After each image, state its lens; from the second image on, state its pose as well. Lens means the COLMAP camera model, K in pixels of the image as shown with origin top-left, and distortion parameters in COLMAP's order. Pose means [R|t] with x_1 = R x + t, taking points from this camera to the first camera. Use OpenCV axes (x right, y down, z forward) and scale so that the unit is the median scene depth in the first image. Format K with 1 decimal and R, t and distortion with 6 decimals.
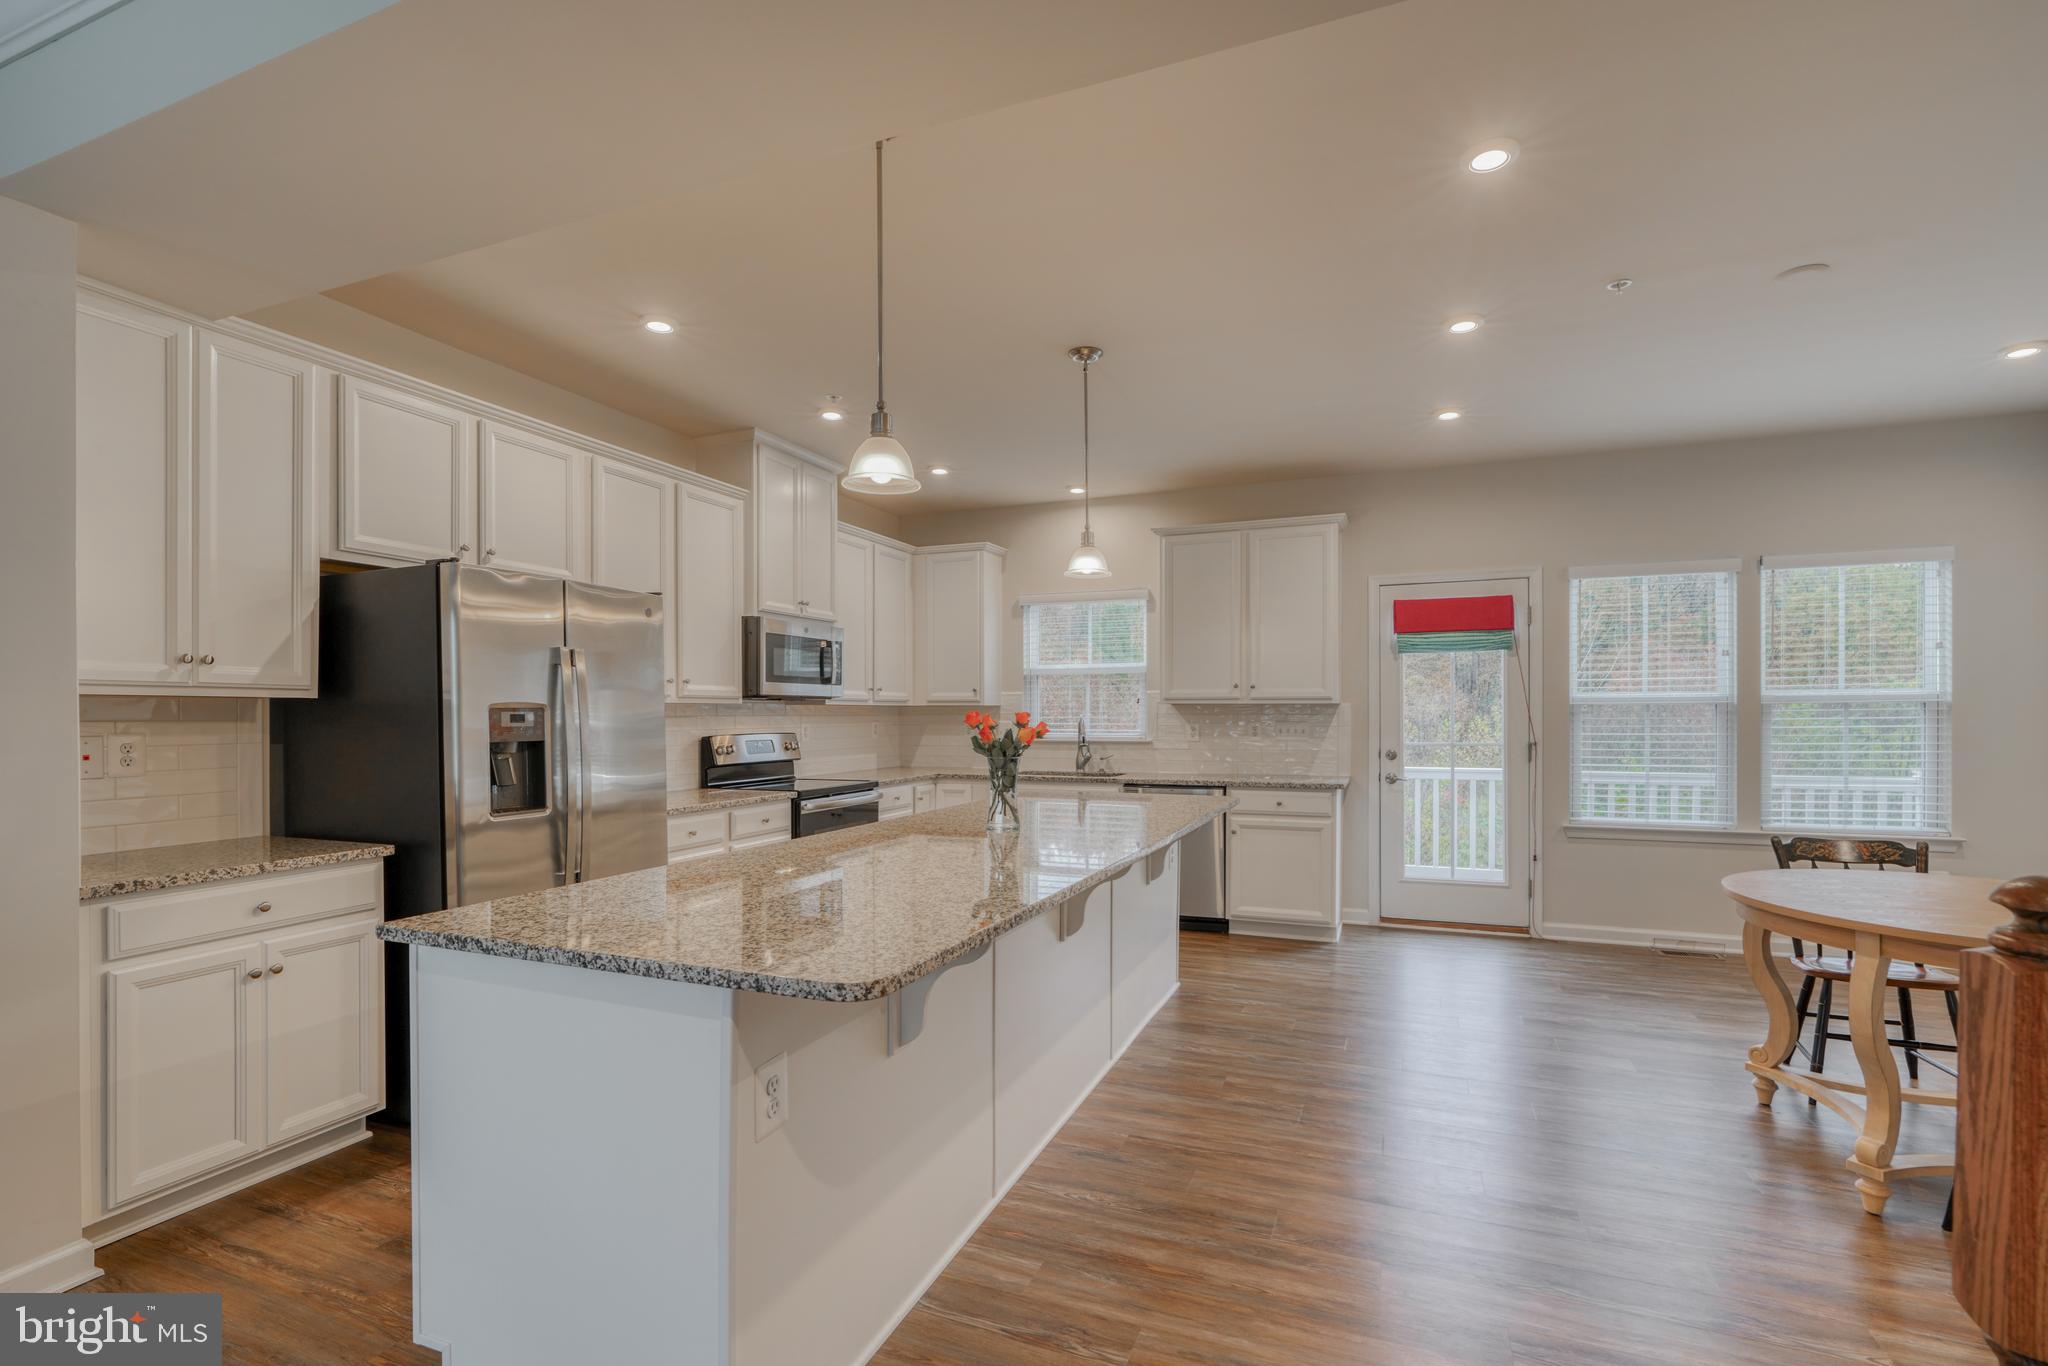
lens RADIAL K [[933.4, 0, 1019.3], [0, 933.4, 721.0], [0, 0, 1]] dist [-0.010127, 0.005066]
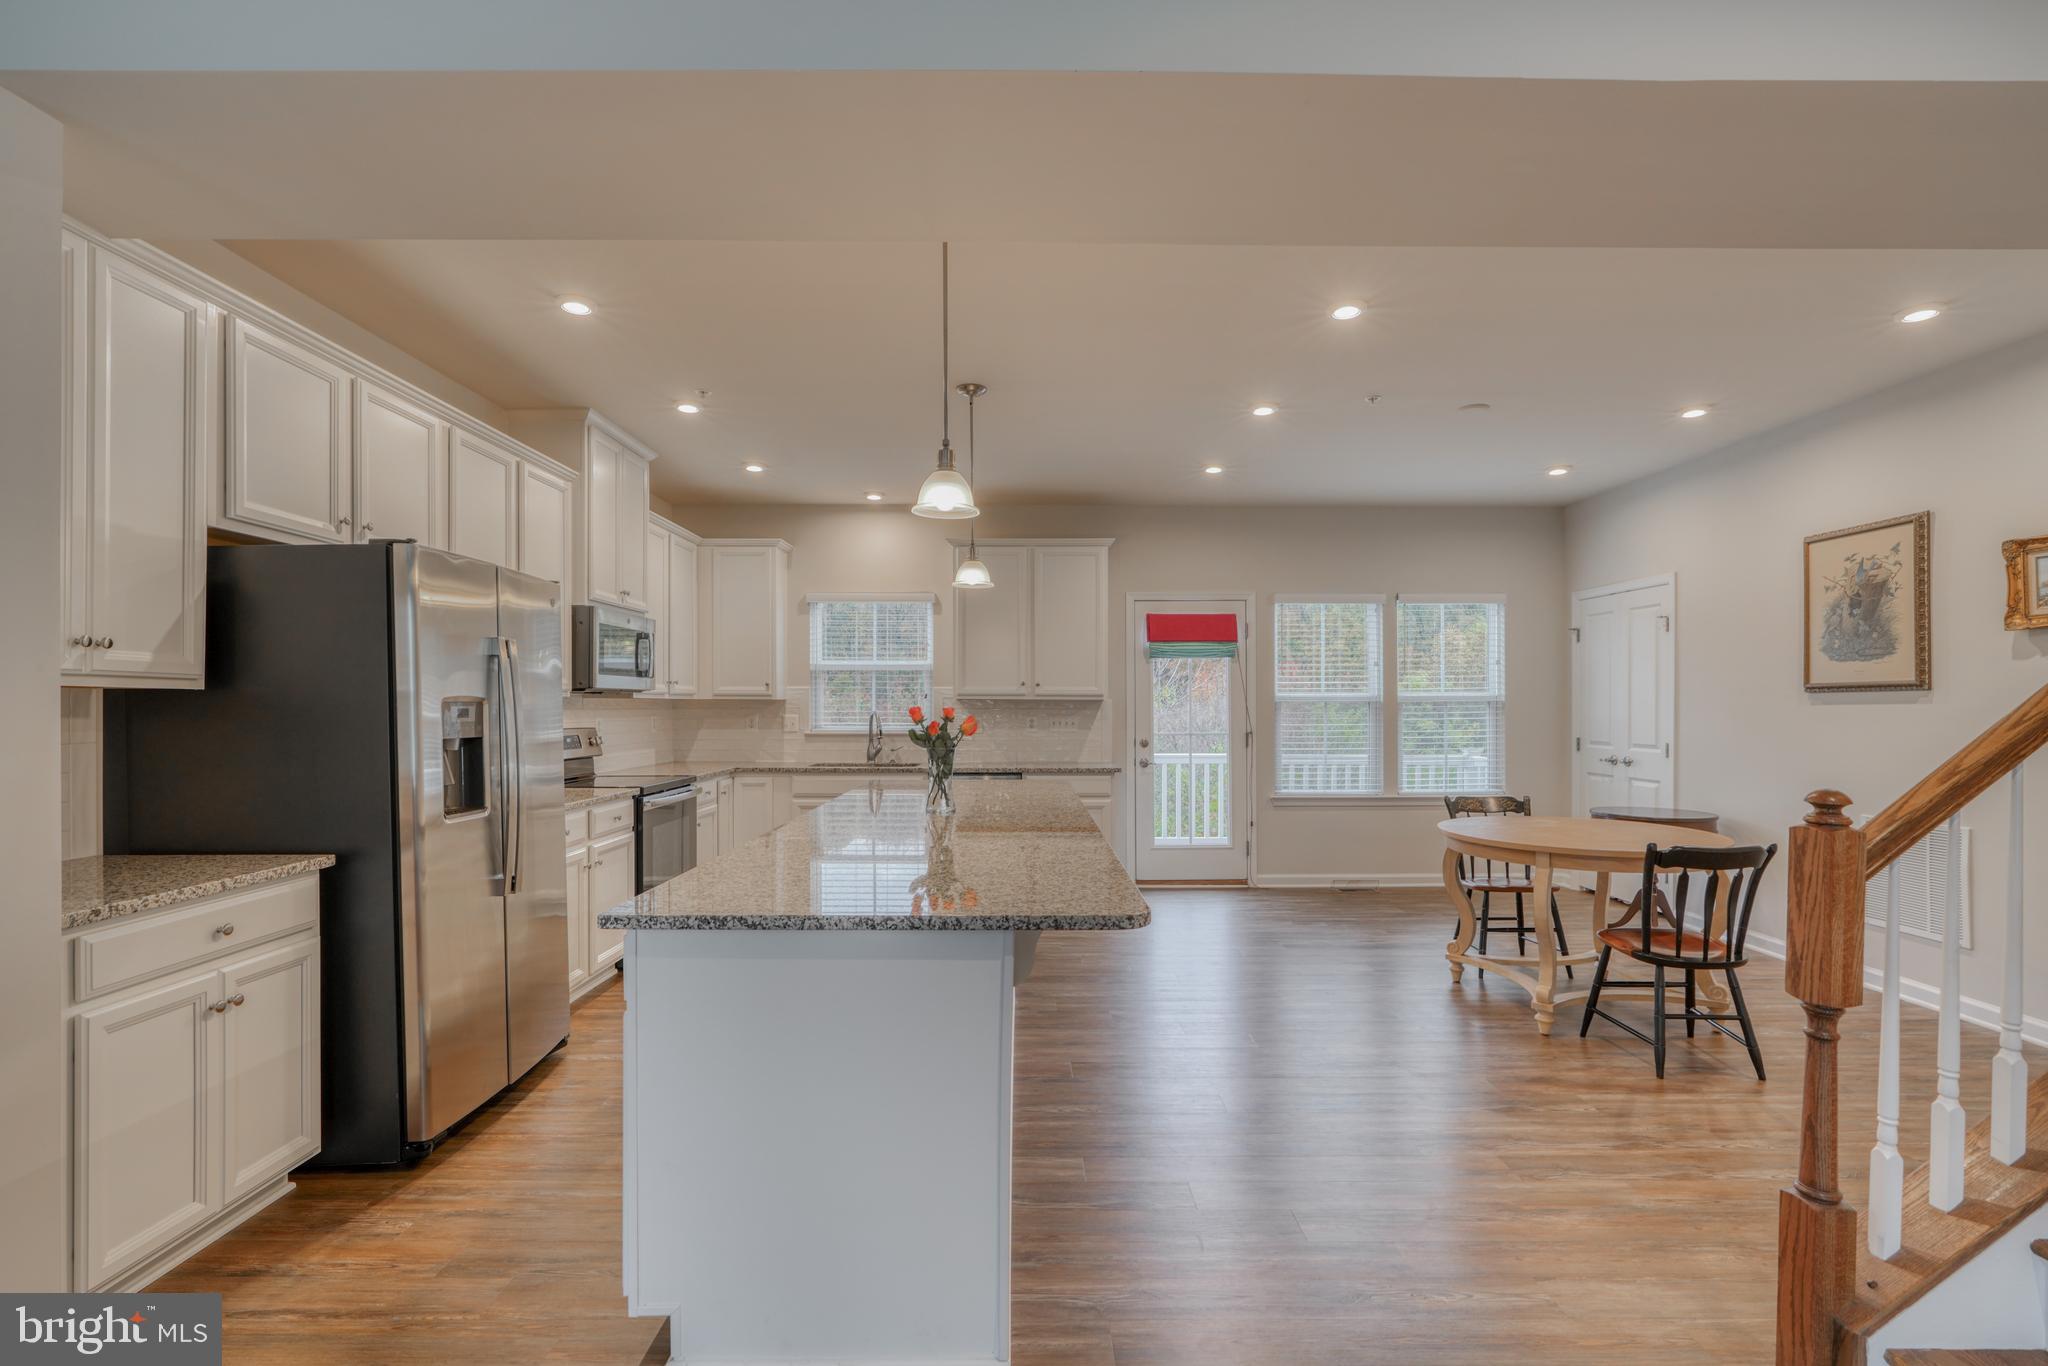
lens RADIAL K [[933.4, 0, 1018.7], [0, 933.4, 705.6], [0, 0, 1]] dist [-0.010127, 0.005066]
pose [[0.923993, 0.003170, 0.382397, -0.242578], [0.000148, 0.999963, -0.008647, -0.001432], [-0.382410, 0.008046, 0.923958, -0.048254]]
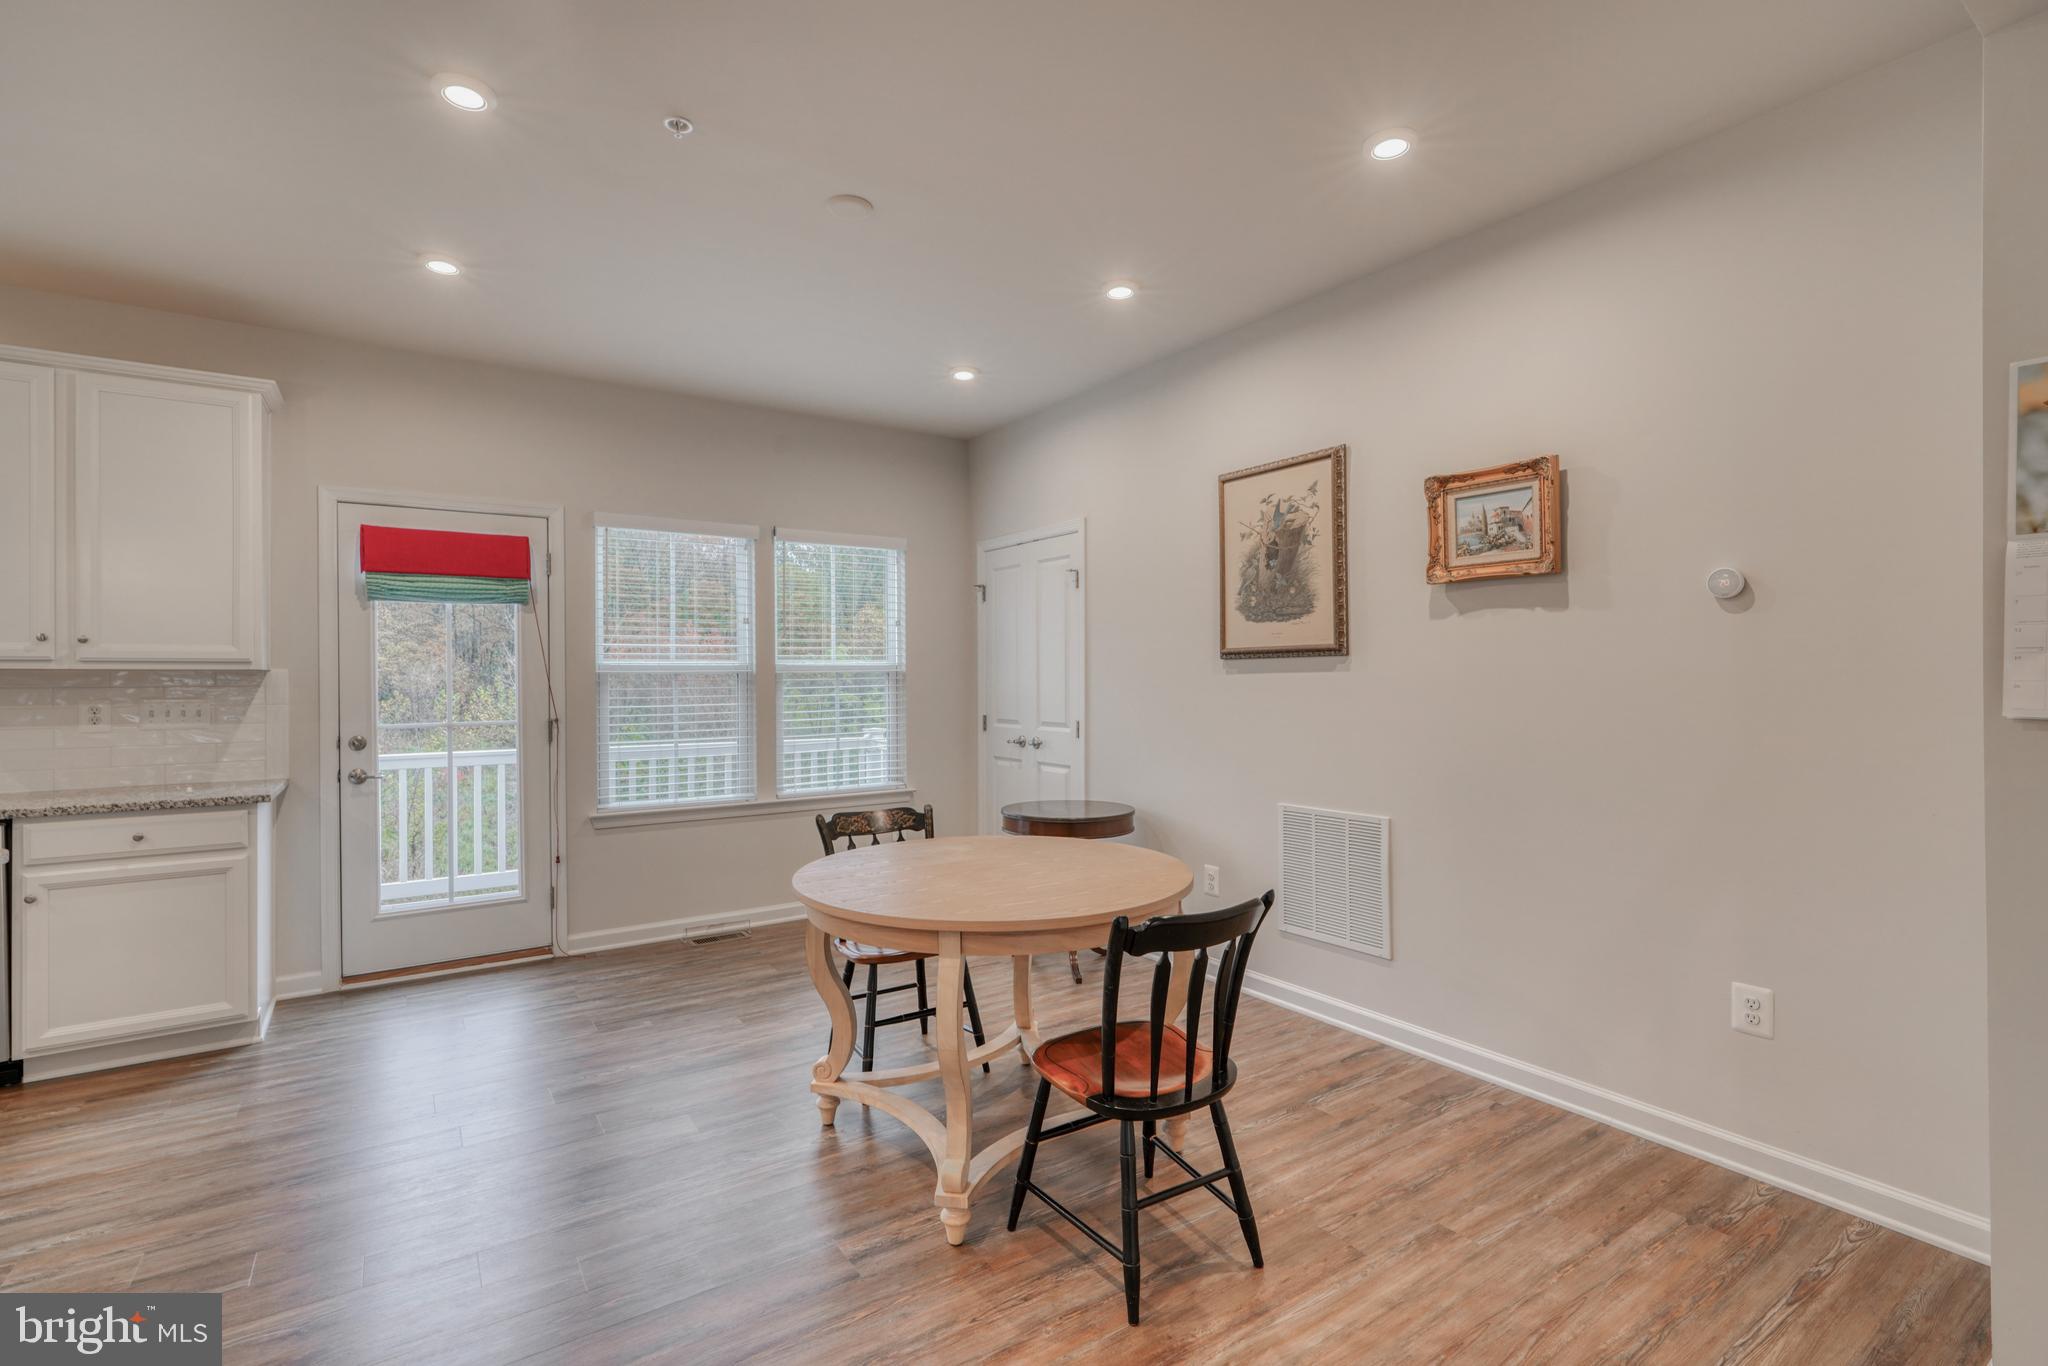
lens RADIAL K [[933.4, 0, 1021.3], [0, 933.4, 678.5], [0, 0, 1]] dist [-0.010127, 0.005066]
pose [[0.552694, 0.000101, 0.833385, 0.107176], [0.010948, 0.999913, -0.007382, -0.002423], [-0.833313, 0.013203, 0.552644, 0.227961]]
